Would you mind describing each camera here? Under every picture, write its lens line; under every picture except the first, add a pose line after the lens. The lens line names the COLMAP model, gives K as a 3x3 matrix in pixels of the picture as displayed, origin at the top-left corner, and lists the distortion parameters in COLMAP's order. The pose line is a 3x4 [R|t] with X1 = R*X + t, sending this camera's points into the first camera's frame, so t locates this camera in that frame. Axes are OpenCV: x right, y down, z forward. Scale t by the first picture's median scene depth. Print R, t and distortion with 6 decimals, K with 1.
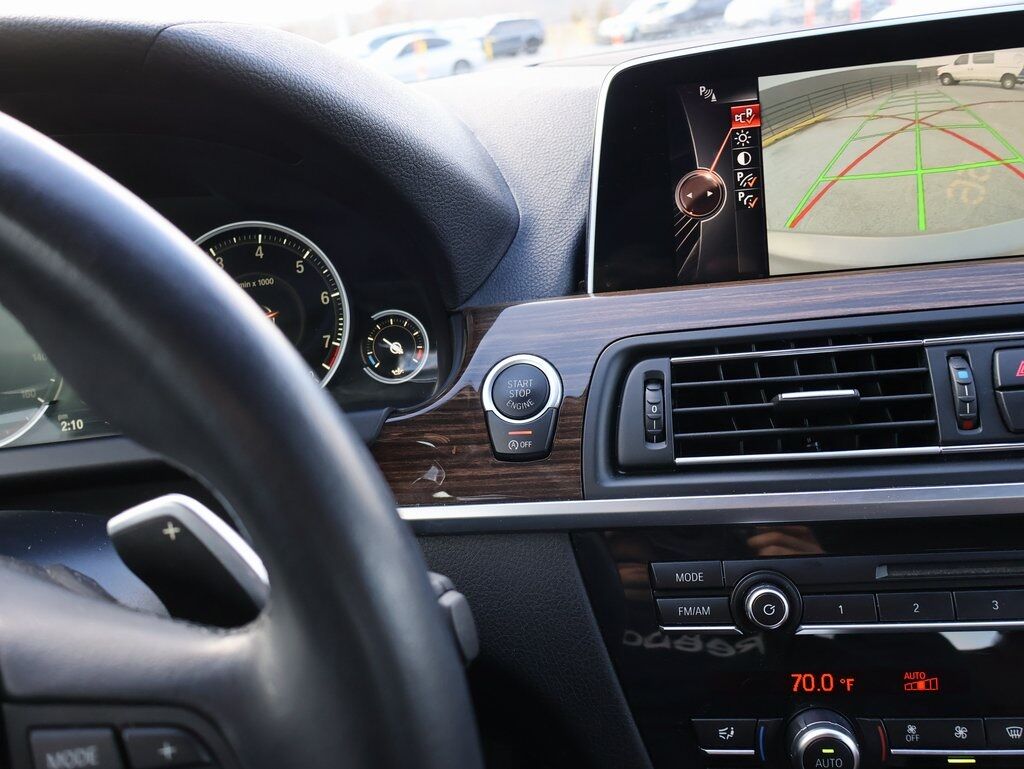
lens RADIAL K [[968.5, 0, 504.6], [0, 968.5, 386.9], [0, 0, 1]] dist [-0.000179, 0.000000]
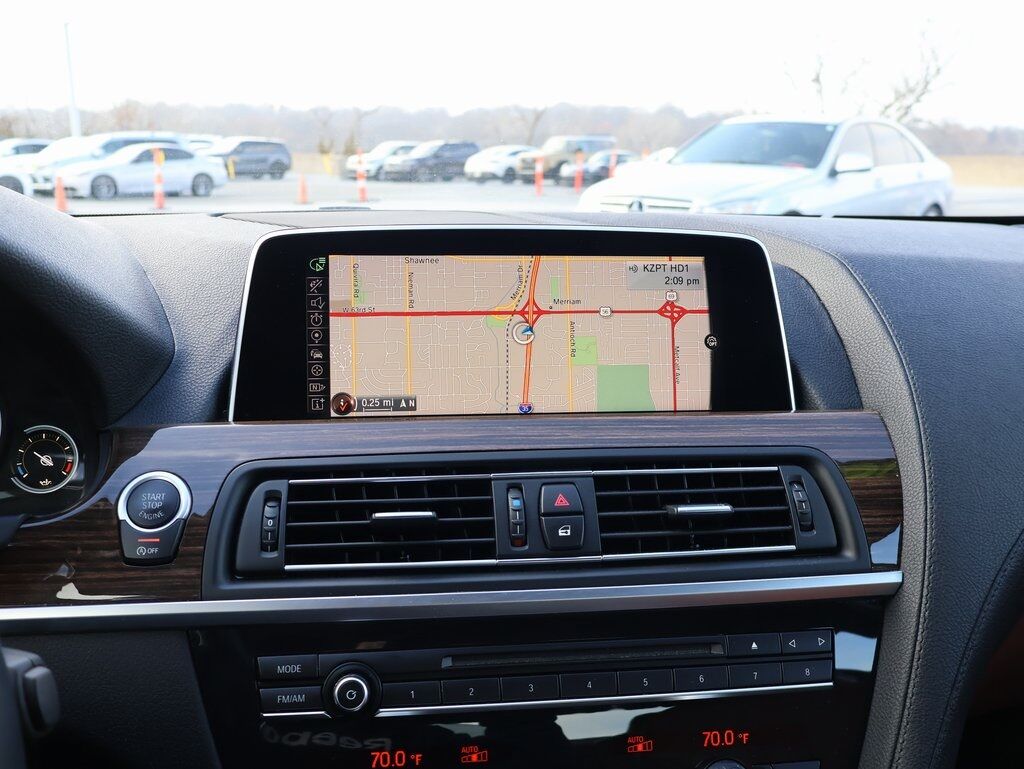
lens RADIAL K [[968.5, 0, 511.0], [0, 968.5, 376.7], [0, 0, 1]] dist [-0.000179, 0.000000]
pose [[0.958792, 0.073342, 0.274481, 0.096919], [-0.034029, 0.988796, -0.145343, 0.008321], [-0.282065, 0.130014, 0.950545, -0.222509]]
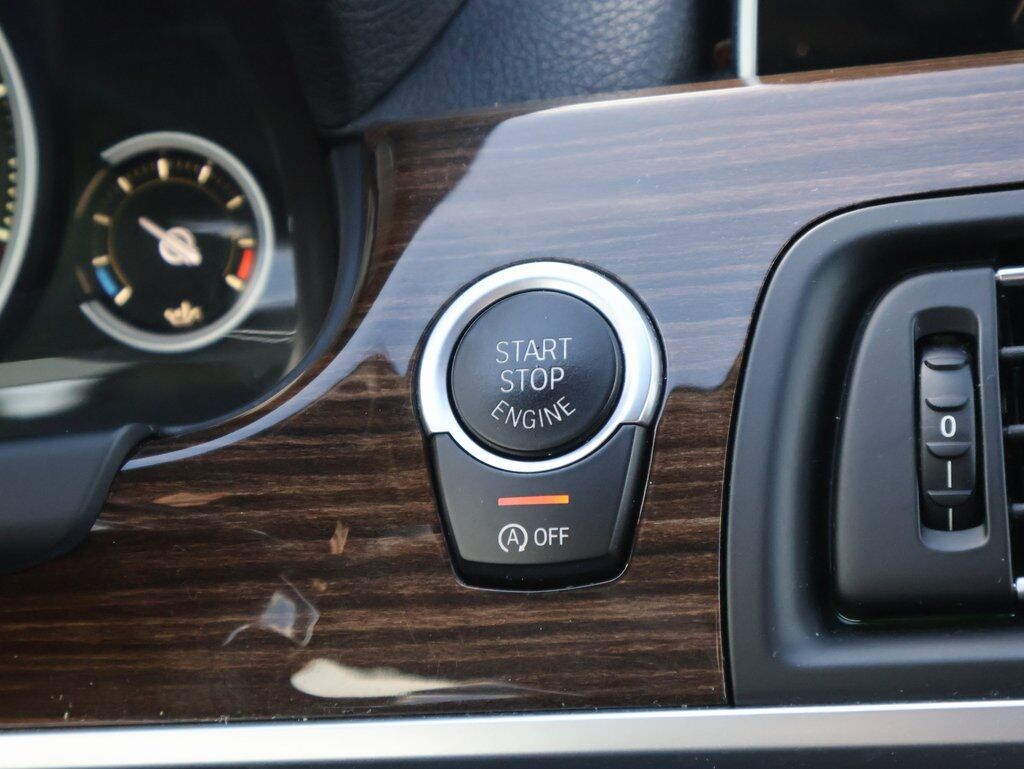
lens RADIAL K [[2237.2, 0, 509.7], [0, 2237.2, 382.8], [0, 0, 1]] dist [0.088588, 0.000000]
pose [[0.999931, -0.004971, -0.010662, 0.016049], [0.005133, 0.999870, 0.015307, -0.003865], [0.010584, -0.015361, 0.999826, 0.245073]]
